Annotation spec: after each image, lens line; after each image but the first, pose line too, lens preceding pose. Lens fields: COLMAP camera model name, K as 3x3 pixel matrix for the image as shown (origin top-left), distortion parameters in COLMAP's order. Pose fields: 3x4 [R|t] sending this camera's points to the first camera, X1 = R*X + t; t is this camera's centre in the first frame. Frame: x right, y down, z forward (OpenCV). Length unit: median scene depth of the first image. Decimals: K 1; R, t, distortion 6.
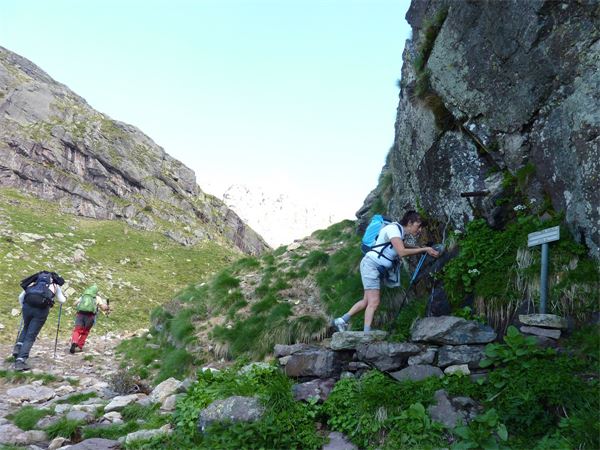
lens RADIAL K [[550.9, 0, 300.0], [0, 550.9, 225.0], [0, 0, 1]] dist [-0.004406, -0.020827]
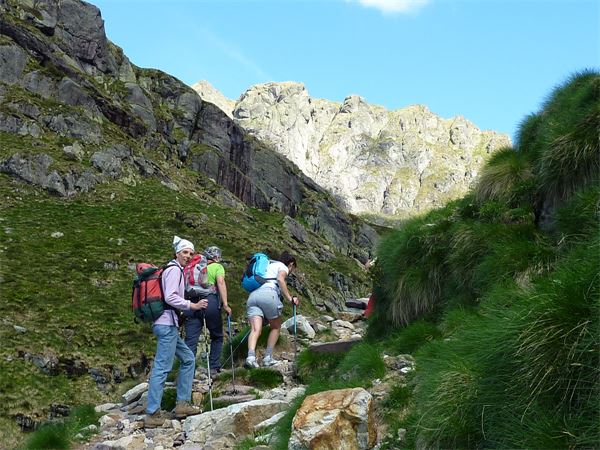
lens RADIAL K [[550.9, 0, 300.0], [0, 550.9, 225.0], [0, 0, 1]] dist [-0.004406, -0.020827]
pose [[0.979968, -0.100812, -0.171756, -0.002404], [0.103771, 0.994567, 0.008310, 0.064892], [0.169985, -0.025967, 0.985104, 0.642192]]
